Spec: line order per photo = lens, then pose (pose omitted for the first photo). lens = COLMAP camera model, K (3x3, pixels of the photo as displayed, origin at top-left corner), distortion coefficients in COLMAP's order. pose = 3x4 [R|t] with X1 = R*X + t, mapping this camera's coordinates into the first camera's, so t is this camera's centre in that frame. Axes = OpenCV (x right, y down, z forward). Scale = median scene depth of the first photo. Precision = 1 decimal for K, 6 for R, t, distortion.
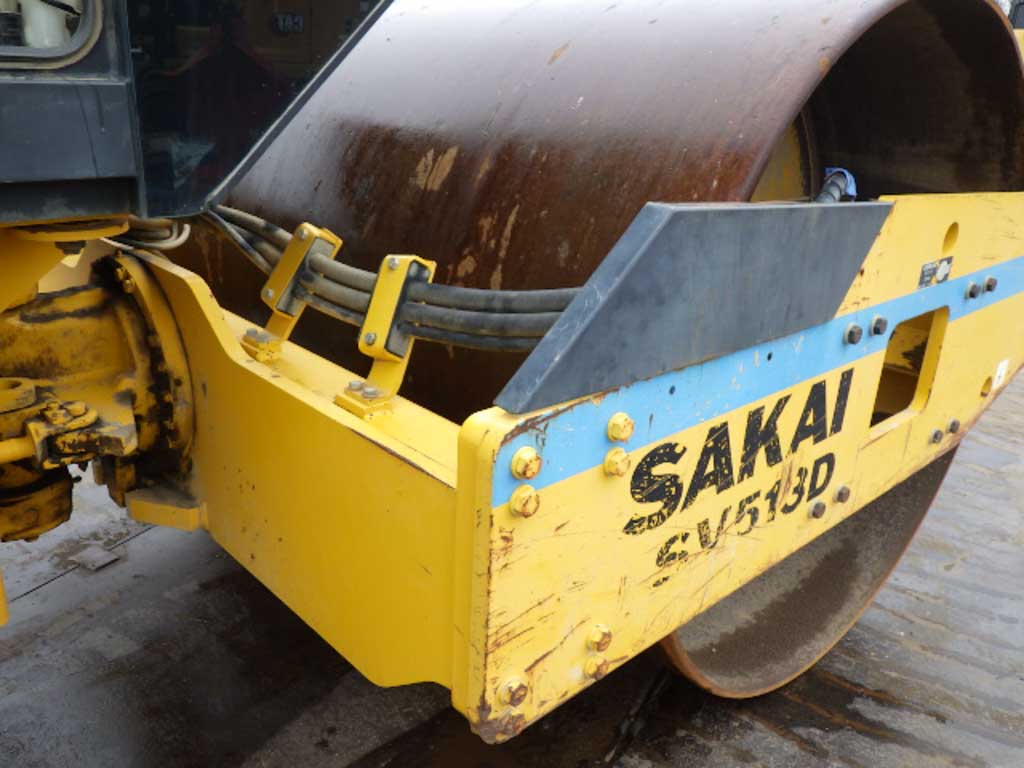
lens RADIAL K [[849.4, 0, 512.0], [0, 849.4, 384.0], [0, 0, 1]] dist [0.002424, -0.004728]
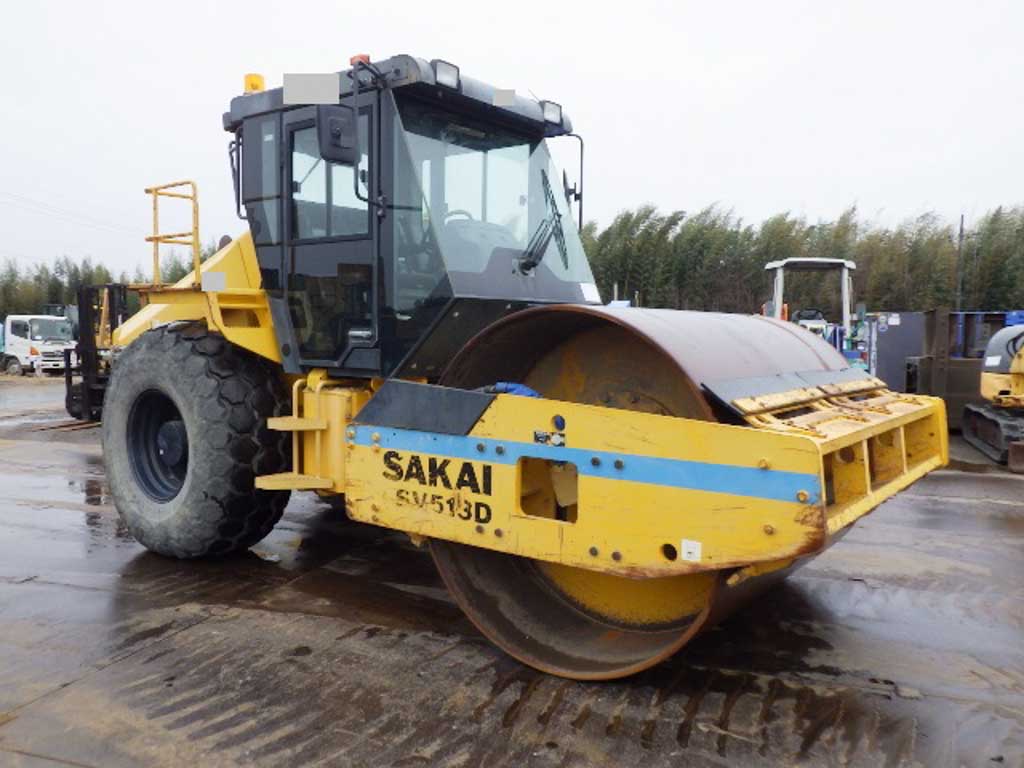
lens RADIAL K [[849.4, 0, 512.0], [0, 849.4, 384.0], [0, 0, 1]] dist [0.002424, -0.004728]
pose [[0.180803, 0.018137, -0.983352, 3.301823], [-0.353281, 0.934299, -0.047724, -0.167525], [0.917879, 0.356028, 0.175332, 0.716586]]
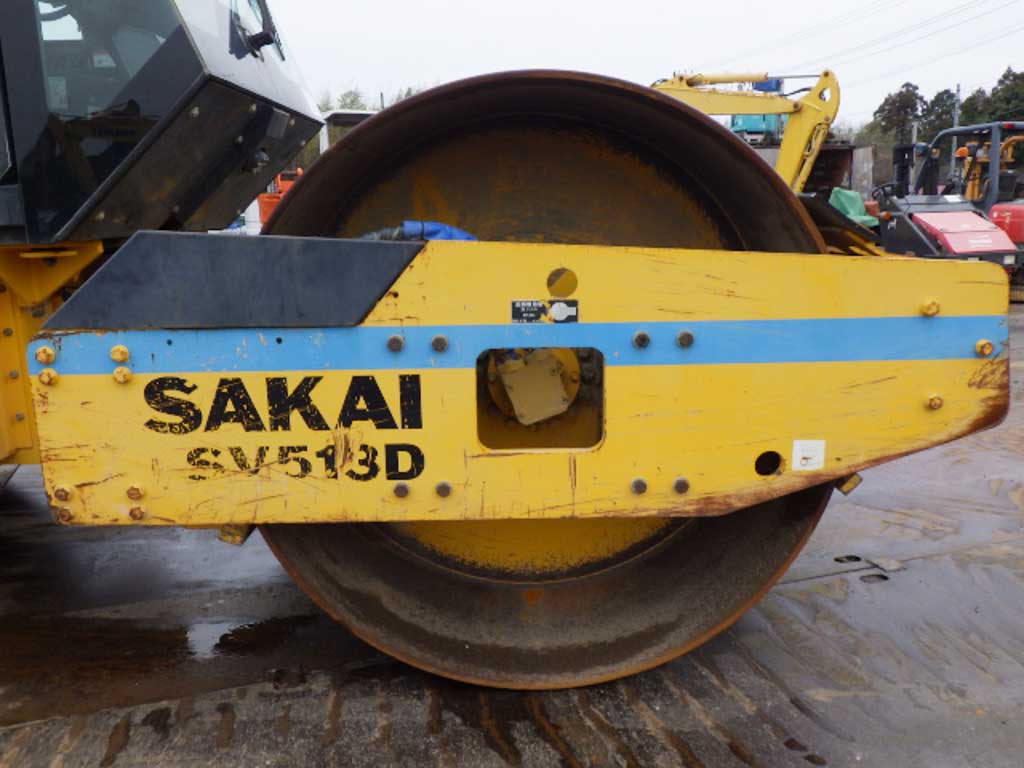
lens RADIAL K [[849.4, 0, 512.0], [0, 849.4, 384.0], [0, 0, 1]] dist [0.002424, -0.004728]
pose [[0.731008, 0.078974, -0.677784, 1.682925], [-0.191767, 0.977026, -0.092984, 0.105095], [0.654869, 0.197948, 0.729358, 0.228108]]
